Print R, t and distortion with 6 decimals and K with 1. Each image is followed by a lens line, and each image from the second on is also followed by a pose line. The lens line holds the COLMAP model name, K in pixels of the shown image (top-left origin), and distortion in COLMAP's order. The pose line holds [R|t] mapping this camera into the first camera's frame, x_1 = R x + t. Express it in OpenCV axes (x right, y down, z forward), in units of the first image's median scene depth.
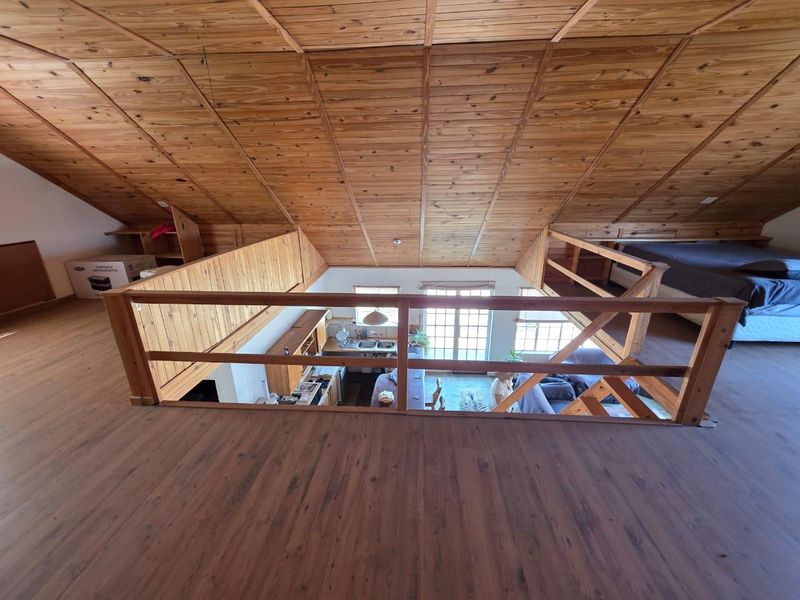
lens RADIAL K [[323.1, 0, 399.4], [0, 323.1, 300.8], [0, 0, 1]] dist [0.003146, 0.000217]
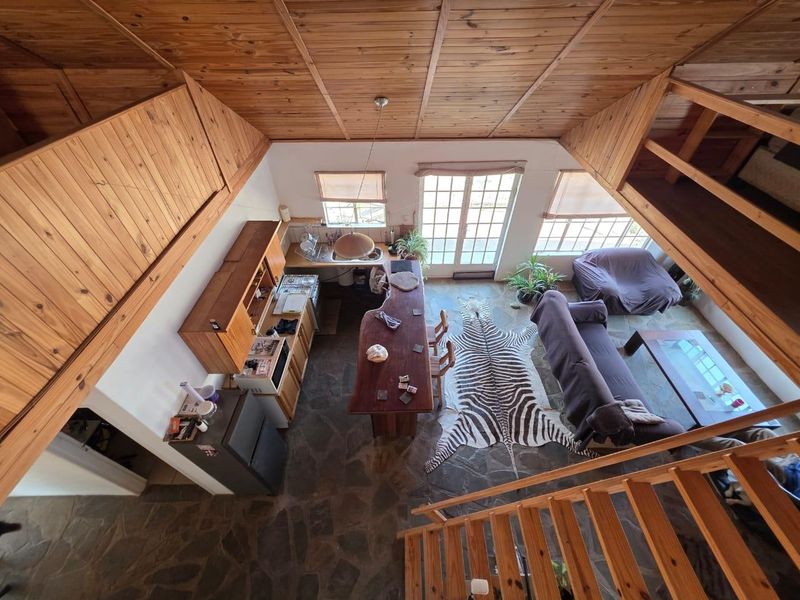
lens RADIAL K [[323.1, 0, 399.1], [0, 323.1, 300.4], [0, 0, 1]] dist [0.003146, 0.000217]
pose [[0.997414, -0.048096, 0.053407, -0.020823], [0.020576, 0.903071, 0.428999, -0.103671], [-0.068863, -0.426791, 0.901725, 0.319596]]
